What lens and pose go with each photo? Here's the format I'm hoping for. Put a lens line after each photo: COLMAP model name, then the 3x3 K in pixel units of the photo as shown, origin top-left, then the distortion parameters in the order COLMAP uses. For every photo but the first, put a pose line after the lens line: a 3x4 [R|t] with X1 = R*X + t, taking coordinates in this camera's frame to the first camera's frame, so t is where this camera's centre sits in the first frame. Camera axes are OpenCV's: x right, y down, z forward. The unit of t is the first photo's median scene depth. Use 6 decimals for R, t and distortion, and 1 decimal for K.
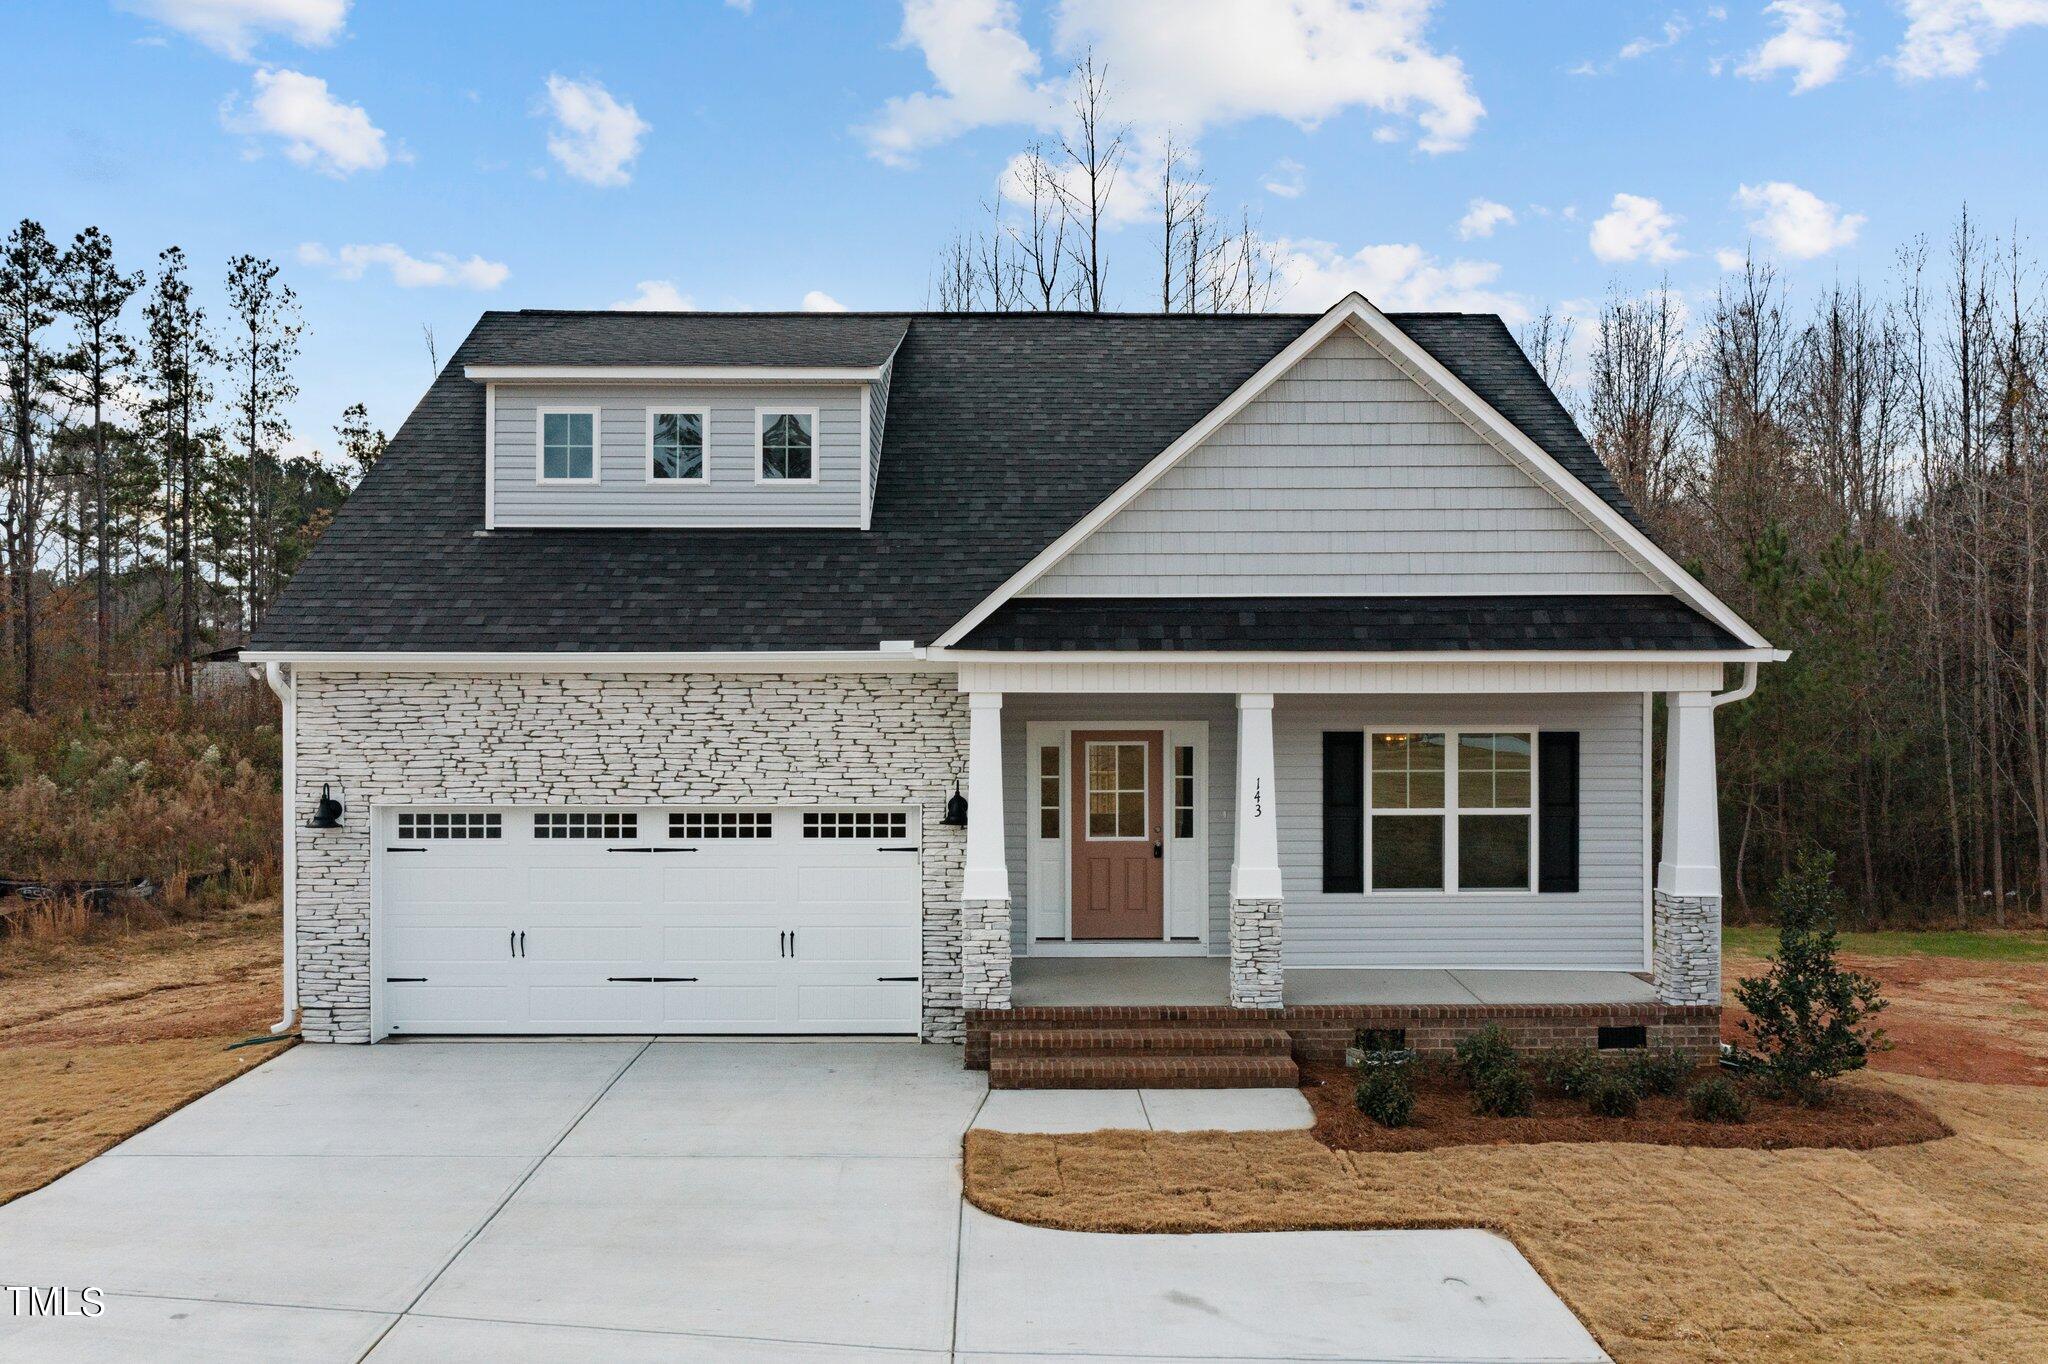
lens RADIAL K [[1608.8, 0, 1025.3], [0, 1608.8, 674.8], [0, 0, 1]] dist [-0.024489, 0.002624]
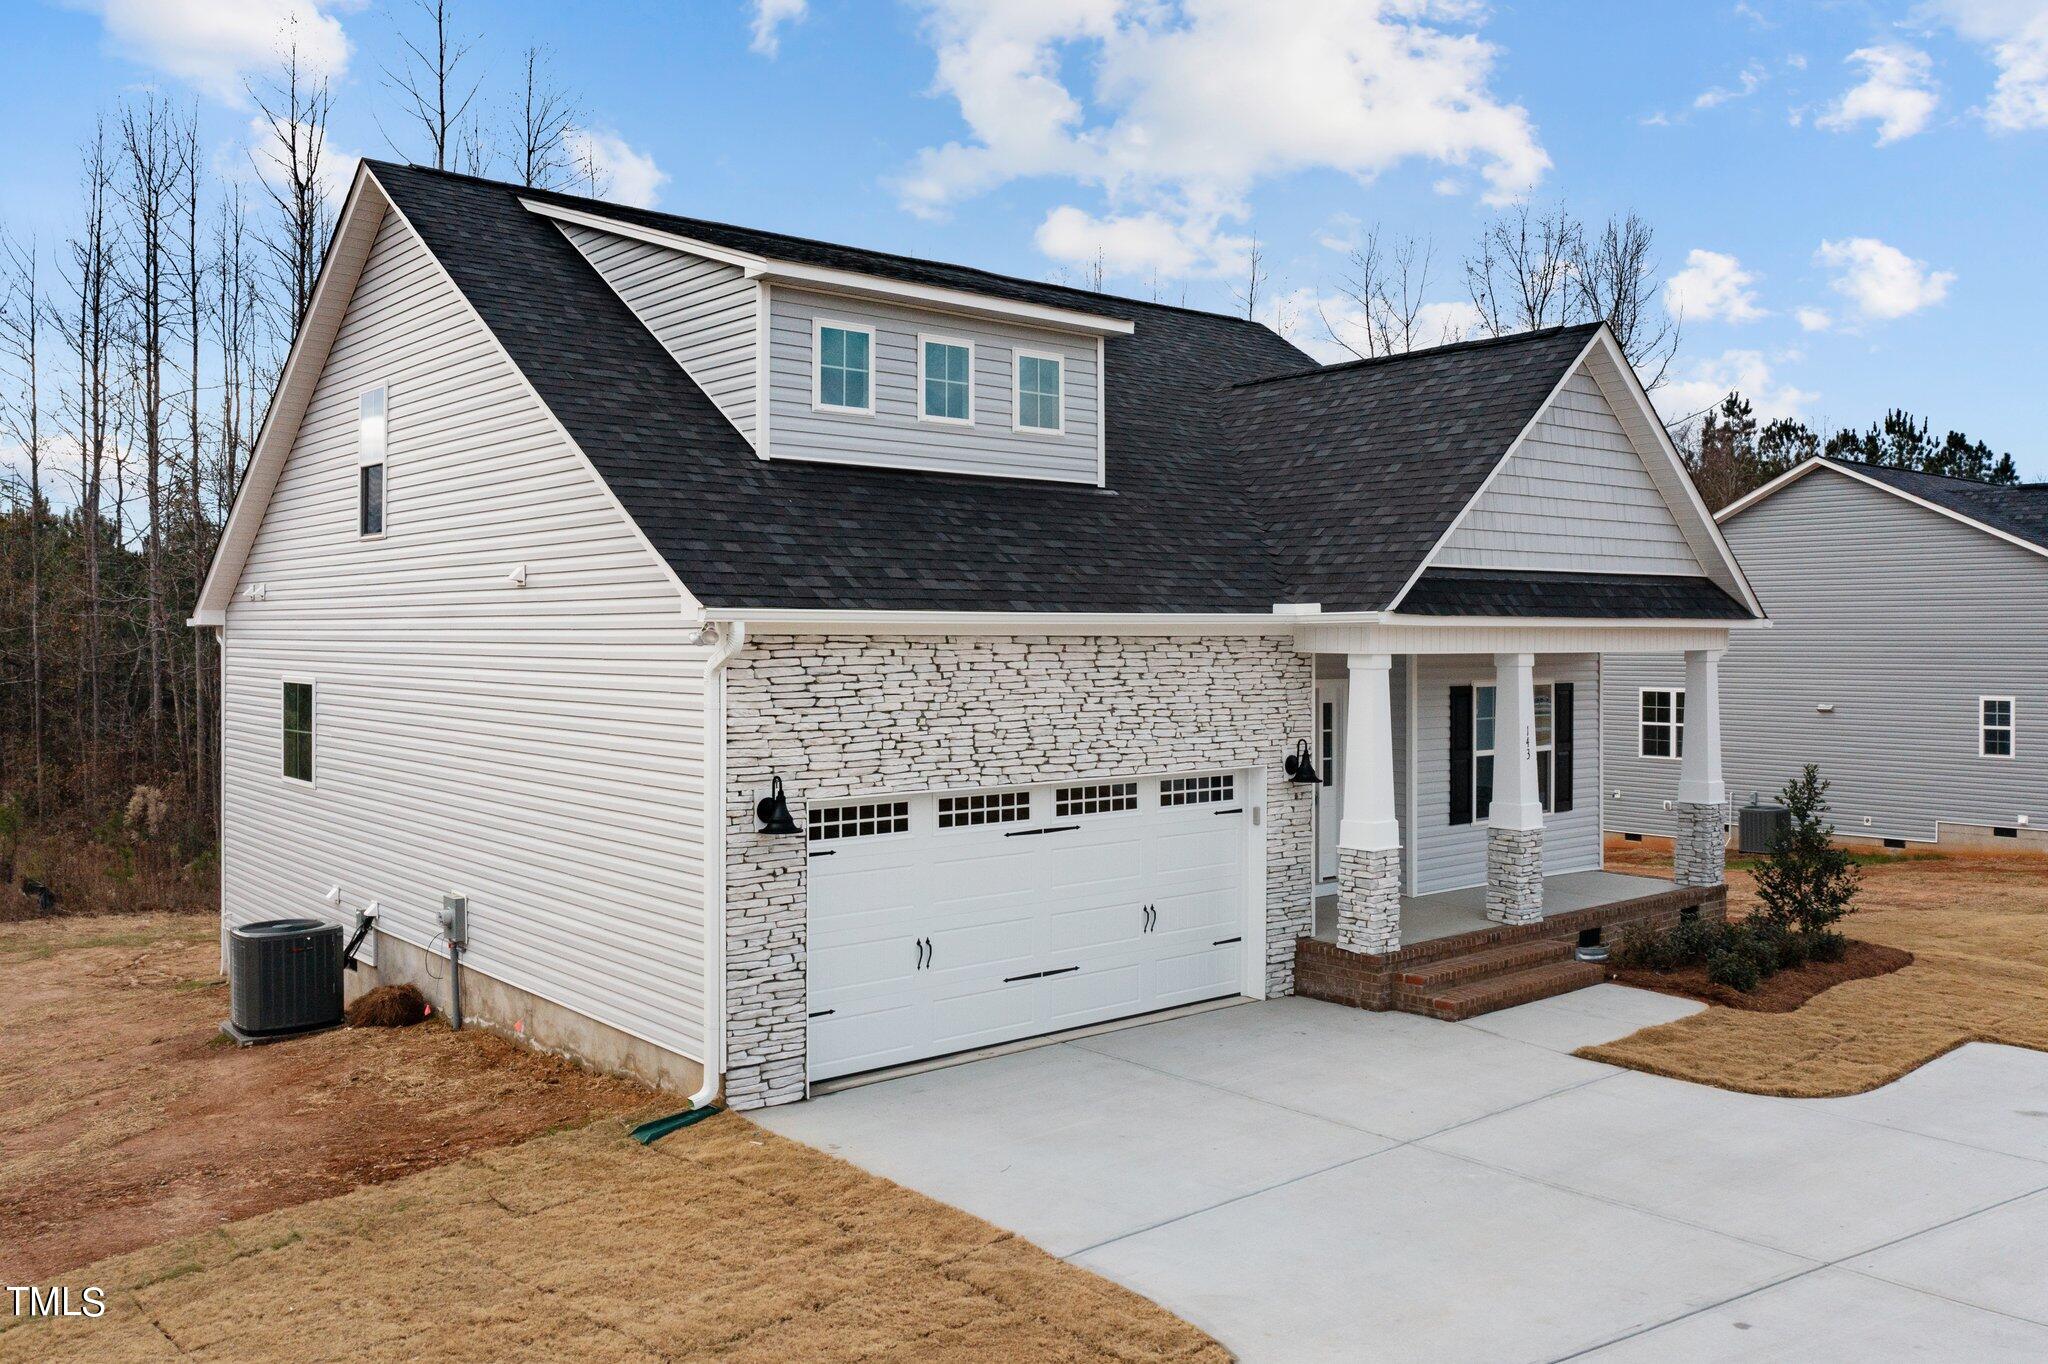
lens RADIAL K [[1608.8, 0, 1045.5], [0, 1608.8, 629.5], [0, 0, 1]] dist [-0.024489, 0.002624]
pose [[0.776420, 0.002614, 0.630211, -0.816007], [-0.000889, 0.999995, -0.003052, -0.001852], [-0.630216, 0.001809, 0.776418, 0.299879]]
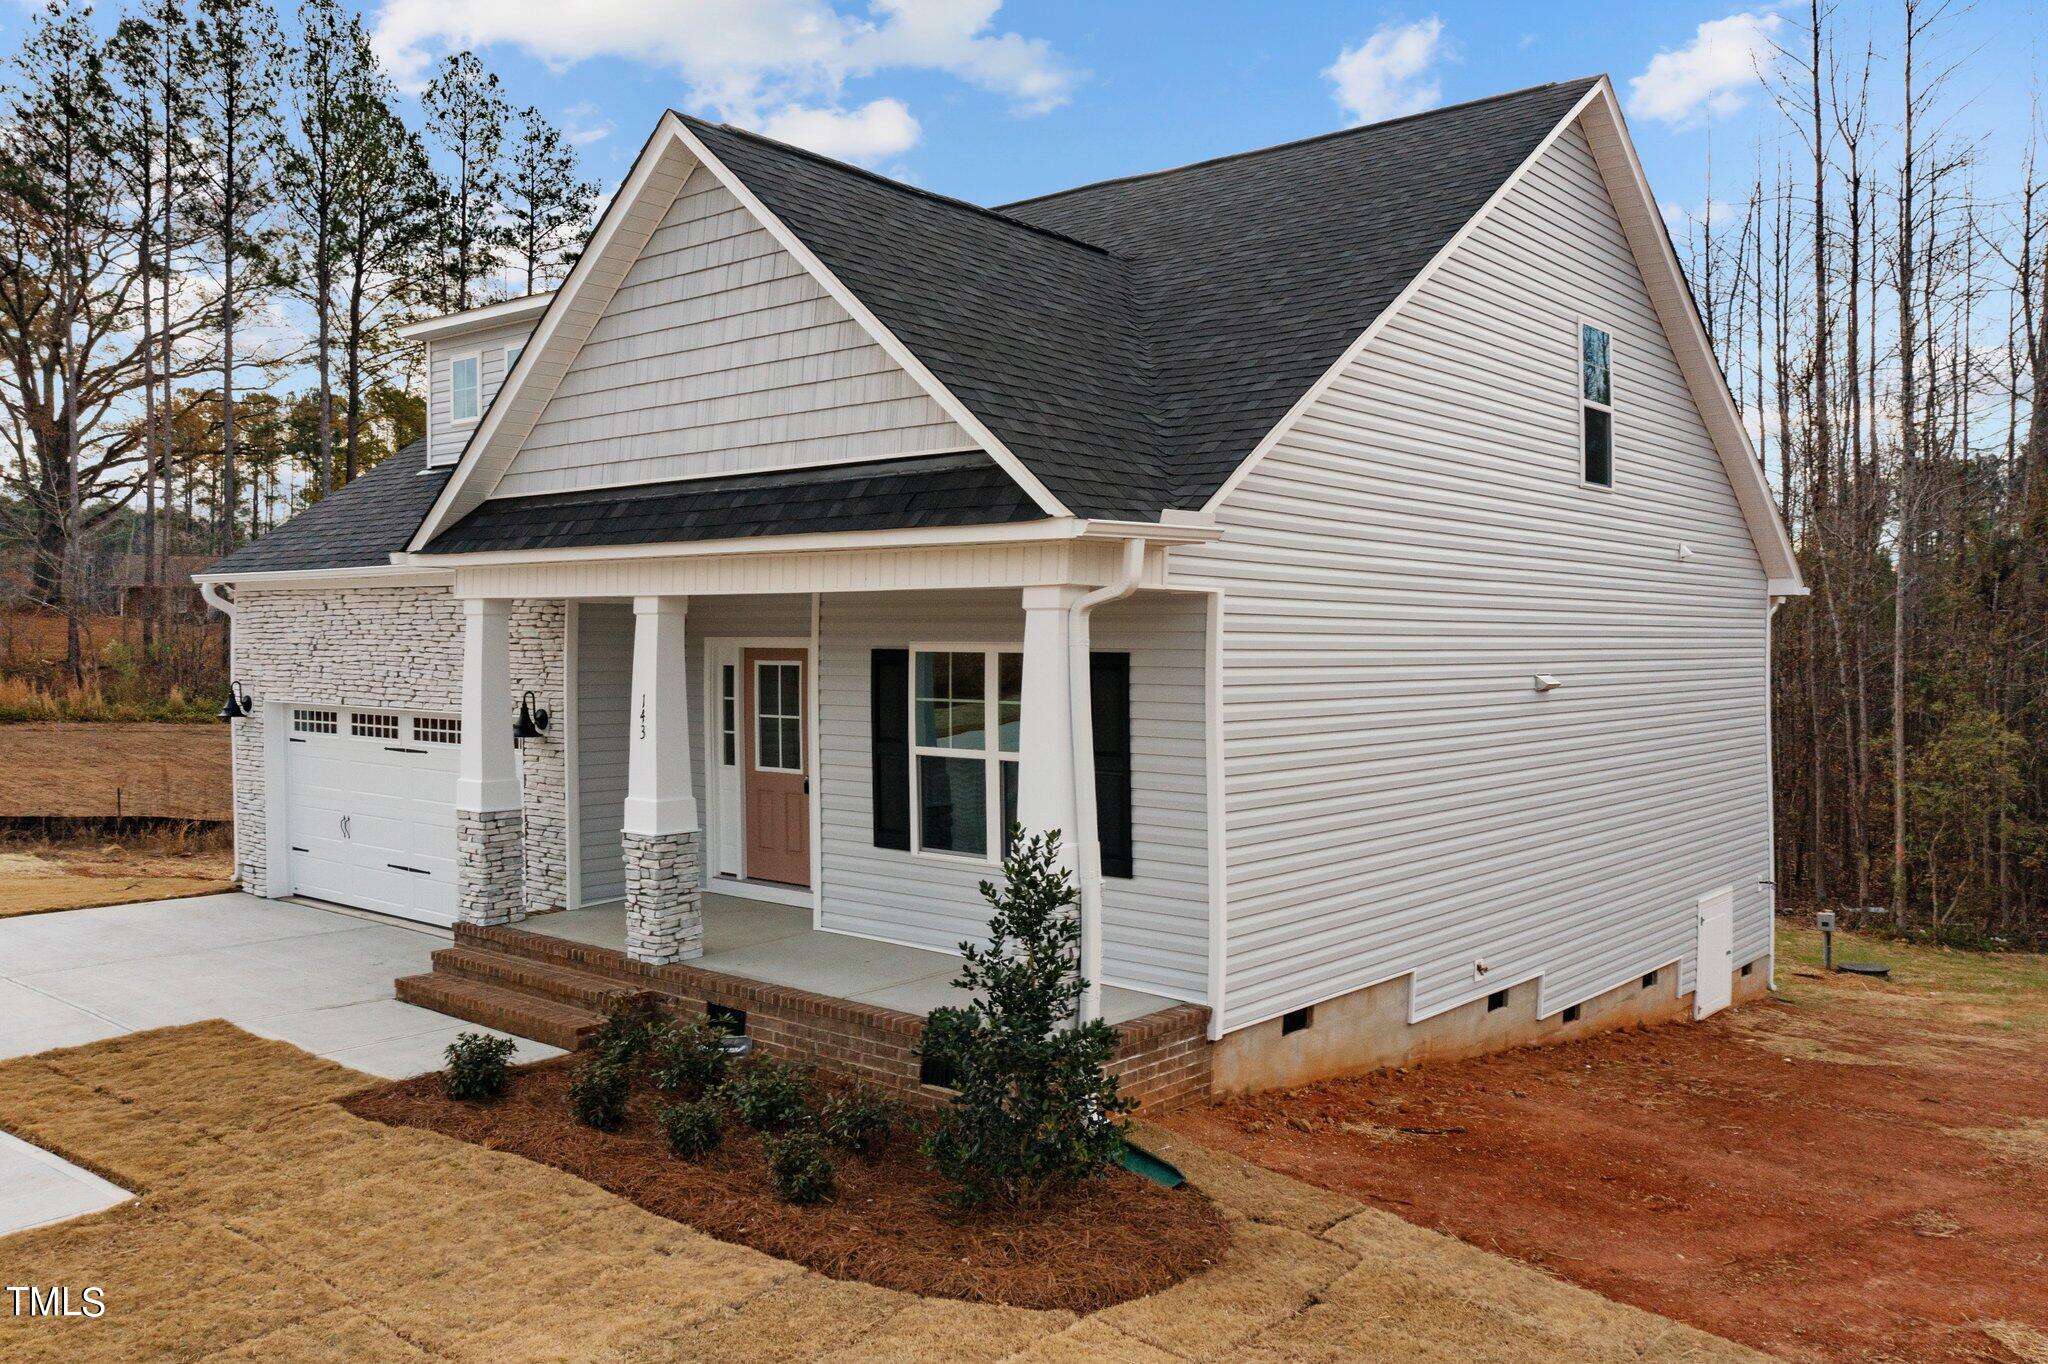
lens RADIAL K [[1636.7, 0, 1062.1], [0, 1636.7, 641.8], [0, 0, 1]] dist [-0.002002, 0.001352]
pose [[0.757550, 0.005861, -0.652751, 0.843650], [-0.007236, 0.999974, 0.000581, 0.032107], [0.652737, 0.004283, 0.757572, 0.457152]]
